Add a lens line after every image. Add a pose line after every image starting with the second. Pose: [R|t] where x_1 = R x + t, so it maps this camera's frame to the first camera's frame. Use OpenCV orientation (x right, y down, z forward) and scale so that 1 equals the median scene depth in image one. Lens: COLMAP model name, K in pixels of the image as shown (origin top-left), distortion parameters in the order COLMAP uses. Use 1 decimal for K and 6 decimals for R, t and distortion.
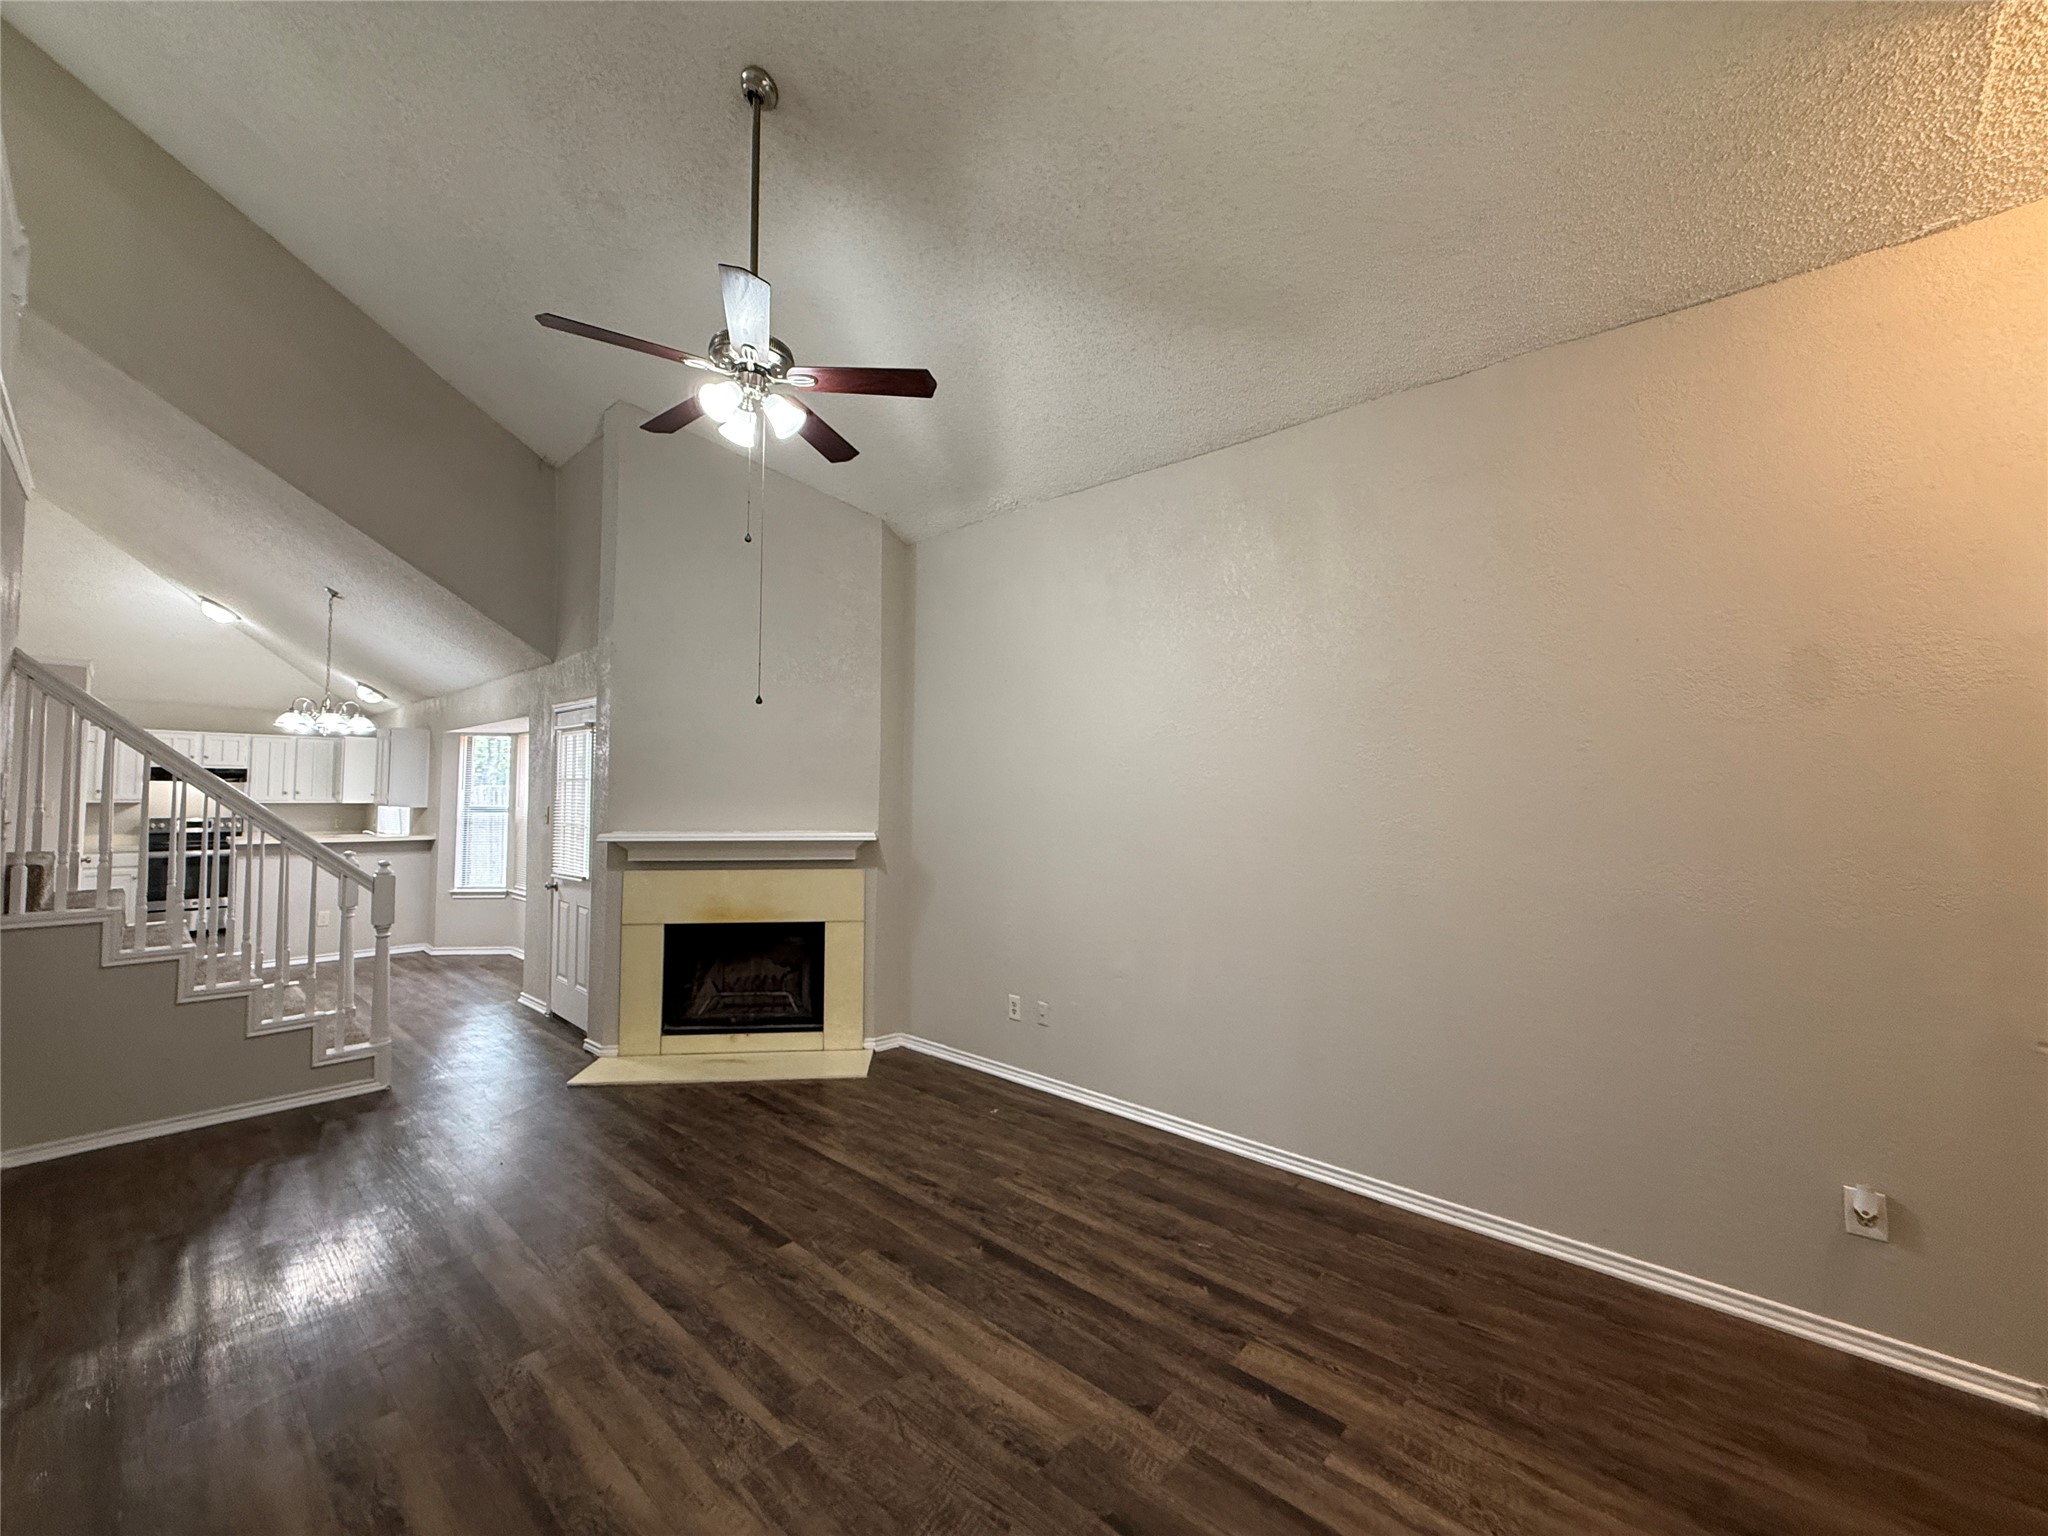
lens RADIAL K [[813.0, 0, 1022.1], [0, 813.0, 764.7], [0, 0, 1]] dist [0.000283, -0.000191]
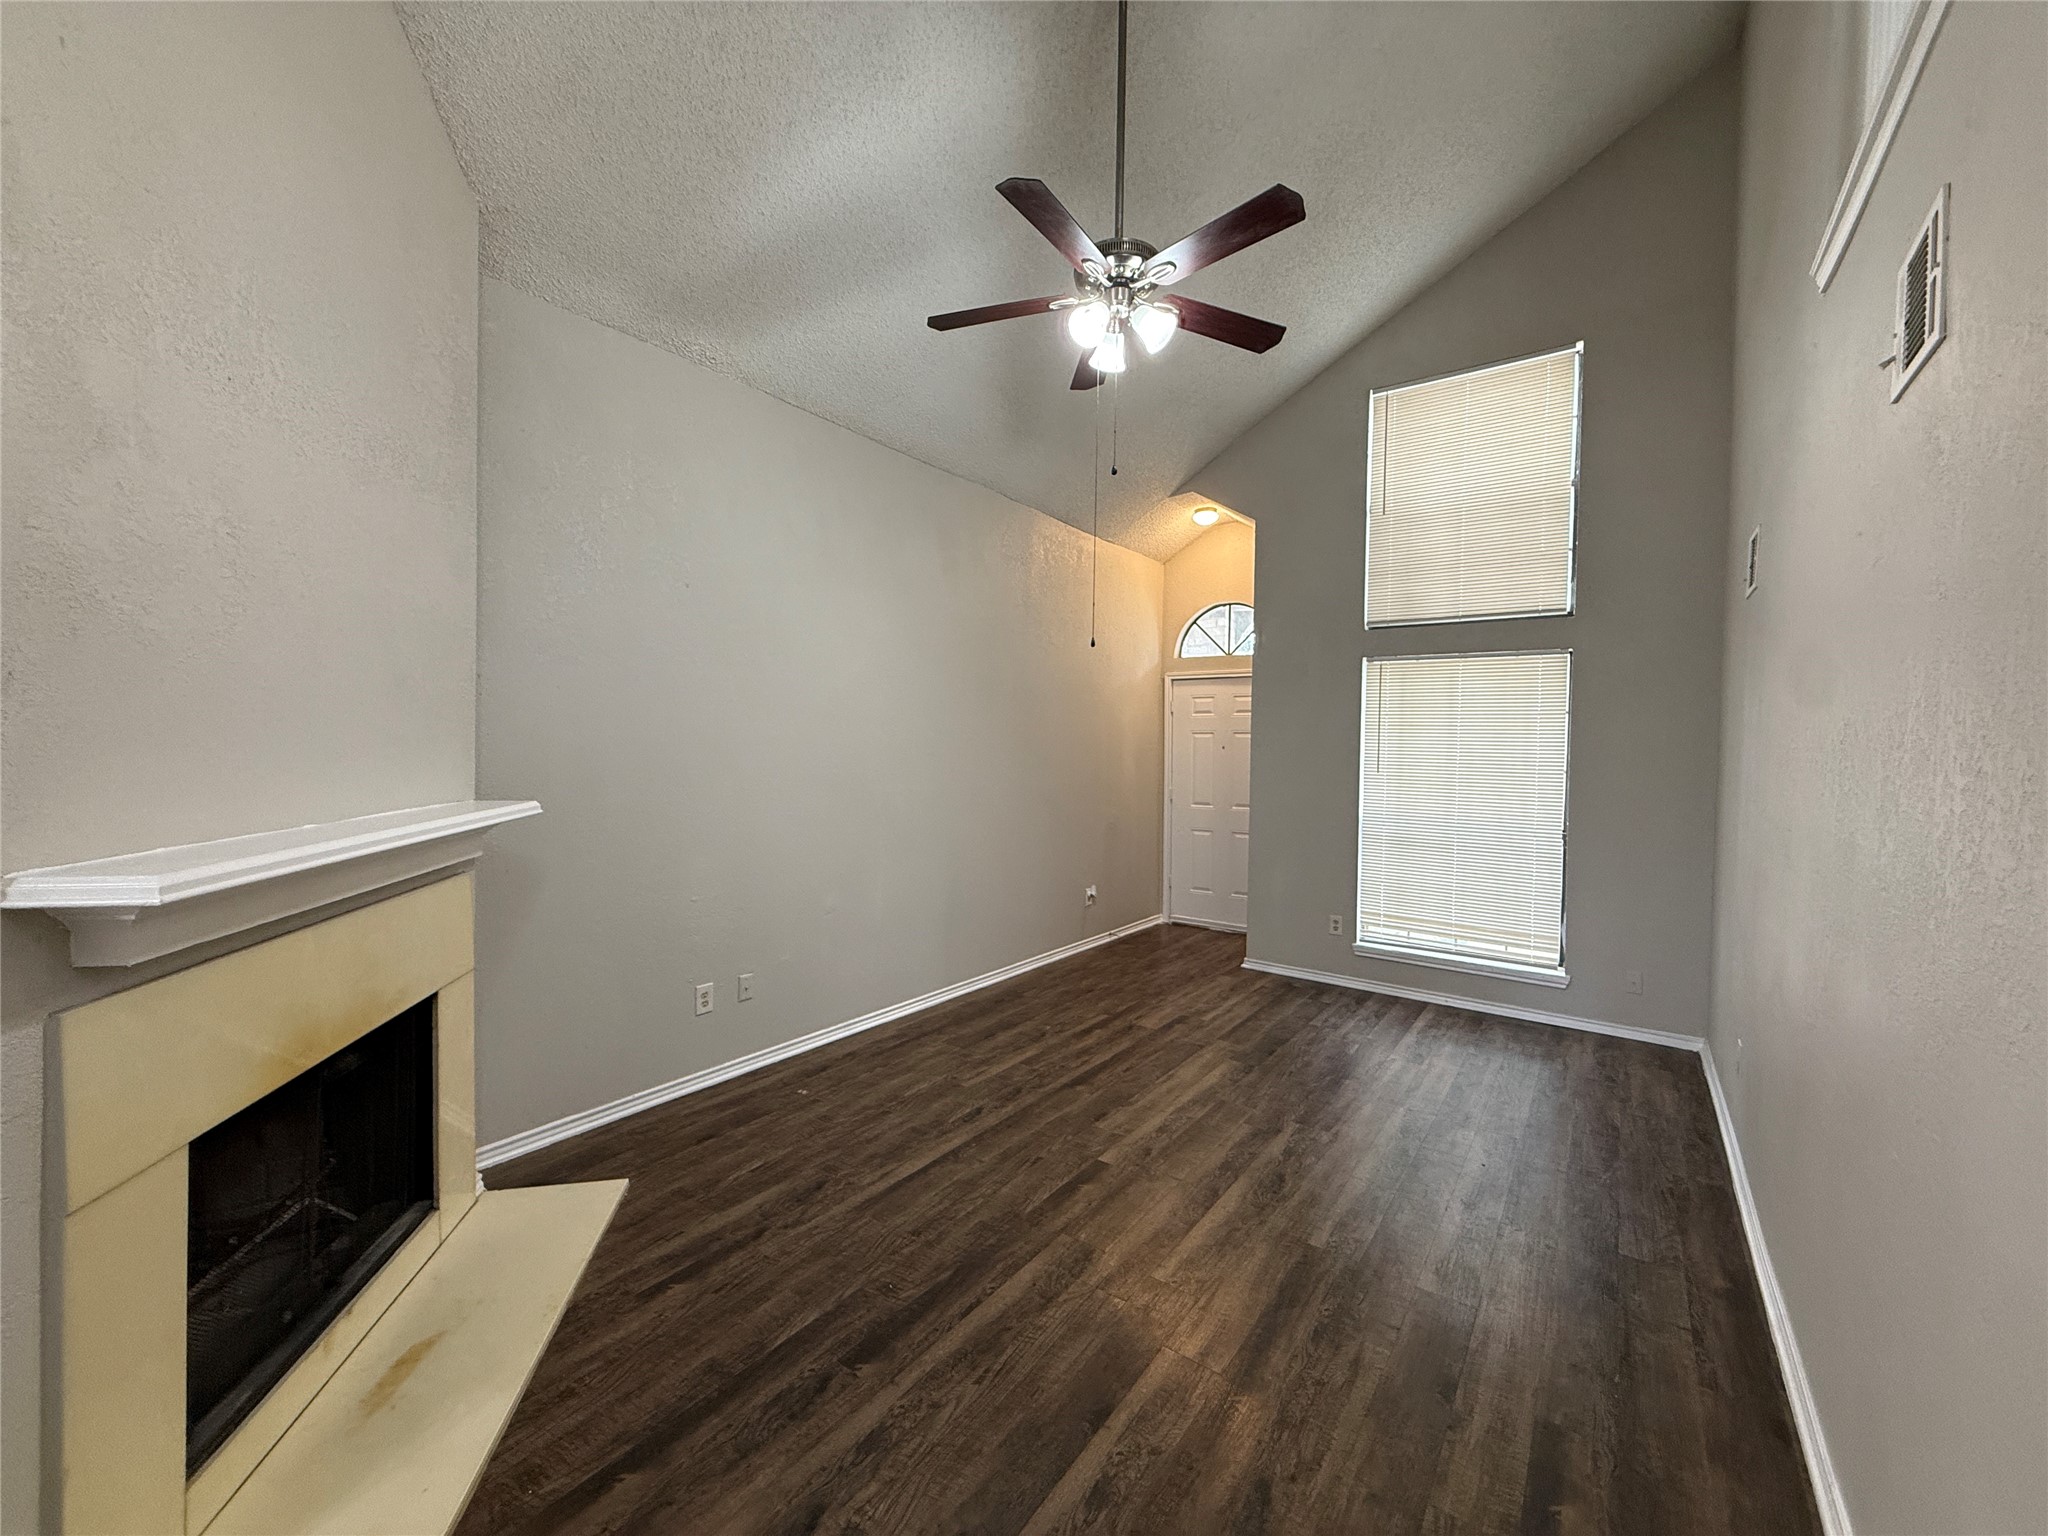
lens RADIAL K [[813.0, 0, 1021.5], [0, 813.0, 760.0], [0, 0, 1]] dist [0.000283, -0.000191]
pose [[-0.097442, -0.024706, 0.994934, -1.108154], [-0.057348, 0.998170, 0.019170, 0.037792], [-0.993588, -0.055190, -0.098681, 1.030597]]
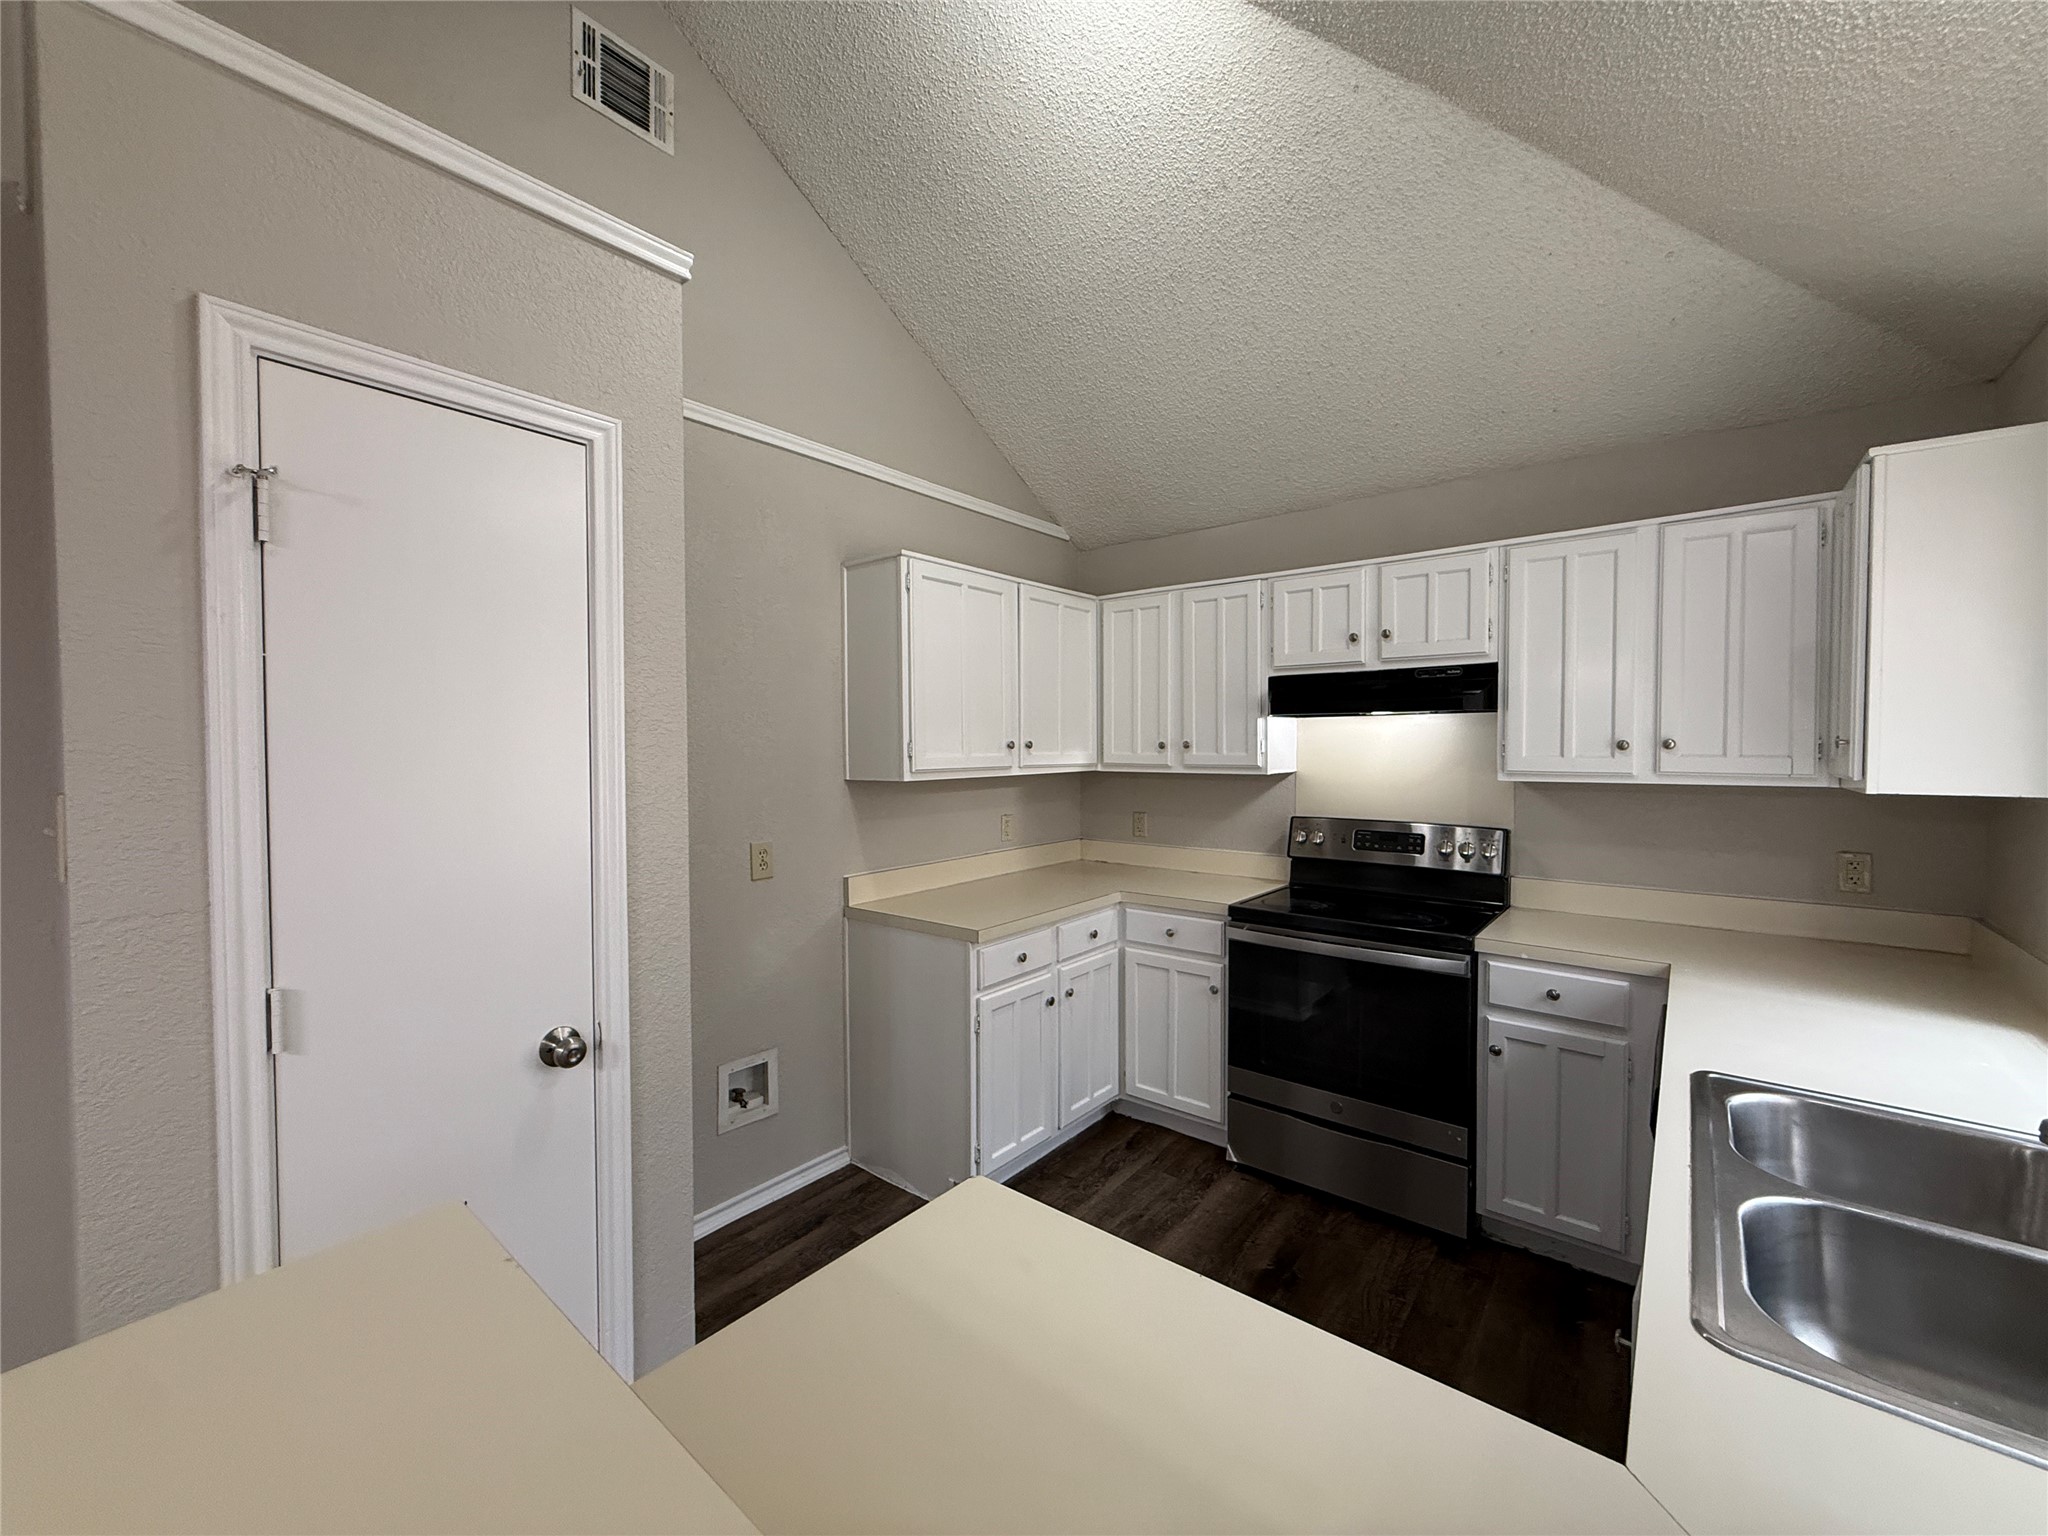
lens RADIAL K [[813.0, 0, 1024.4], [0, 813.0, 761.1], [0, 0, 1]] dist [0.000283, -0.000191]
pose [[0.050432, 0.012020, -0.998655, -1.847447], [0.042165, 0.999010, 0.014154, 0.079182], [0.997837, -0.042822, 0.049875, 2.240438]]
